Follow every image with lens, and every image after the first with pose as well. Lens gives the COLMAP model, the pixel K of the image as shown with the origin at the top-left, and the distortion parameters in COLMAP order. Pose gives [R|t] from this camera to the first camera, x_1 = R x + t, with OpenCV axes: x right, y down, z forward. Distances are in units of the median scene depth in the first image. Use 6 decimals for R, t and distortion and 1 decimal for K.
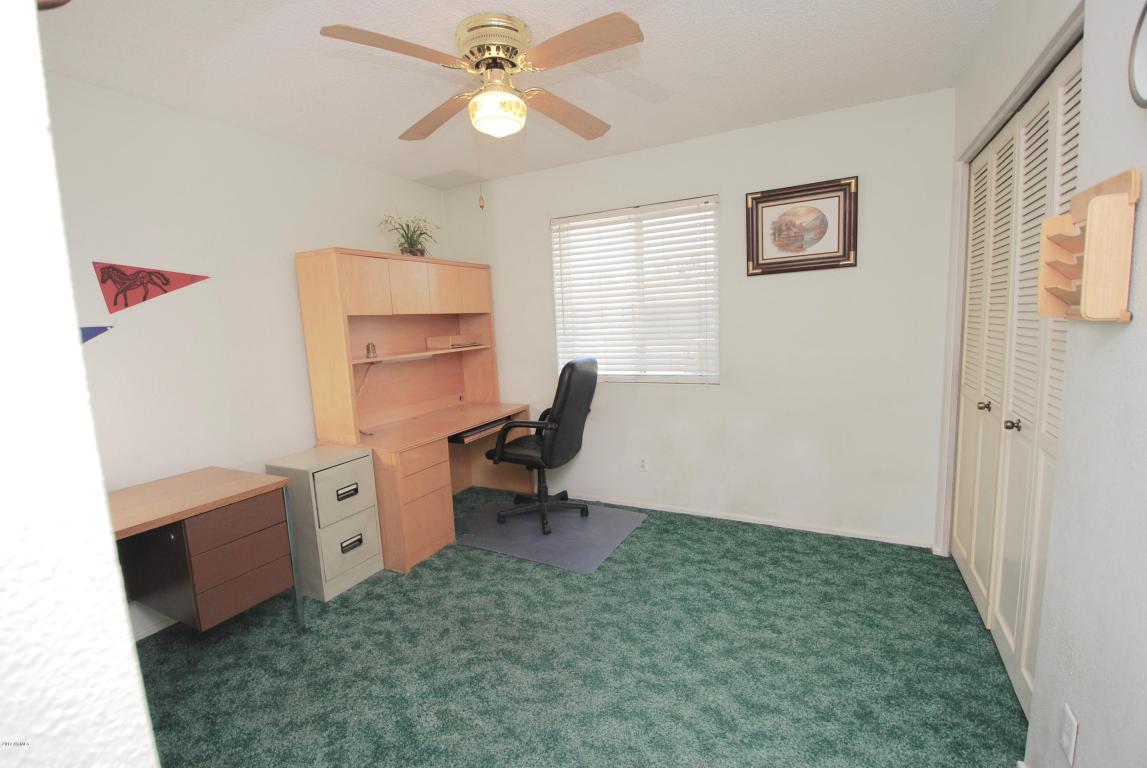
lens RADIAL K [[513.4, 0, 573.0], [0, 513.4, 370.8], [0, 0, 1]] dist [0.024152, -0.000688]
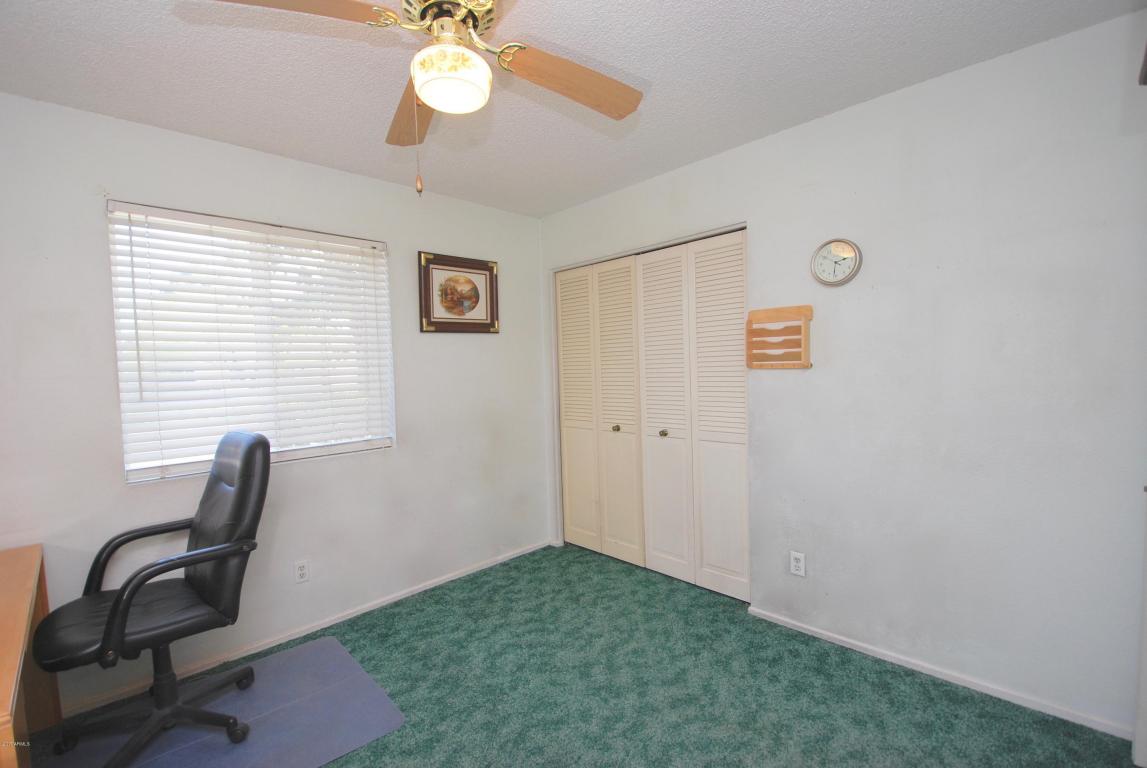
lens RADIAL K [[513.4, 0, 573.0], [0, 513.4, 370.8], [0, 0, 1]] dist [0.024152, -0.000688]
pose [[0.304382, 0.020415, 0.952331, -0.573931], [0.105154, 0.992940, -0.054895, -0.027779], [-0.946728, 0.116850, 0.300087, 0.483468]]
